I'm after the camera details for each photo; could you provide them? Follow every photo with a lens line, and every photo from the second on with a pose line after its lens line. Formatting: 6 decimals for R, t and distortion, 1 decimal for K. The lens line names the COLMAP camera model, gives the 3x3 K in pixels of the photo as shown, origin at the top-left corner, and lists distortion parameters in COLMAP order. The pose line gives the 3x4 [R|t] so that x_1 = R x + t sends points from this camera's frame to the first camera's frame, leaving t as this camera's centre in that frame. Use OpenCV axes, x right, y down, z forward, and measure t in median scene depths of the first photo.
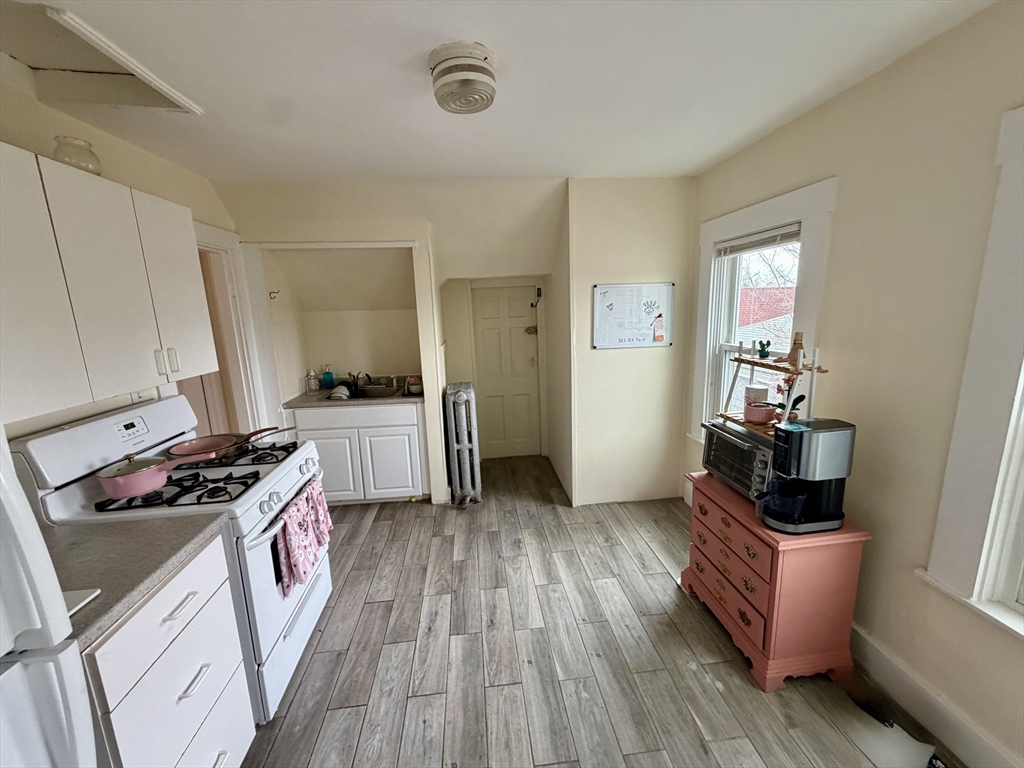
lens RADIAL K [[411.0, 0, 514.1], [0, 411.0, 383.5], [0, 0, 1]] dist [0.002838, -0.000469]
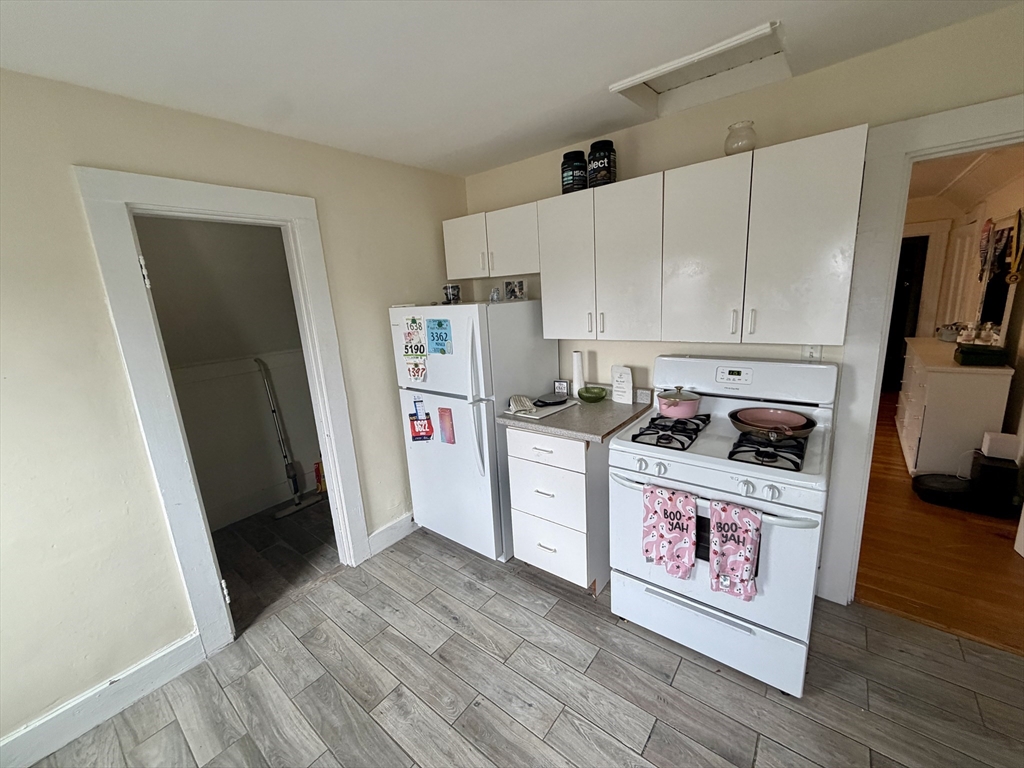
lens RADIAL K [[411.0, 0, 509.6], [0, 411.0, 382.6], [0, 0, 1]] dist [0.002838, -0.000469]
pose [[-0.705472, 0.221557, -0.673218, 0.312510], [-0.049781, 0.932046, 0.358903, -0.264690], [0.706988, 0.286709, -0.646503, 1.353104]]
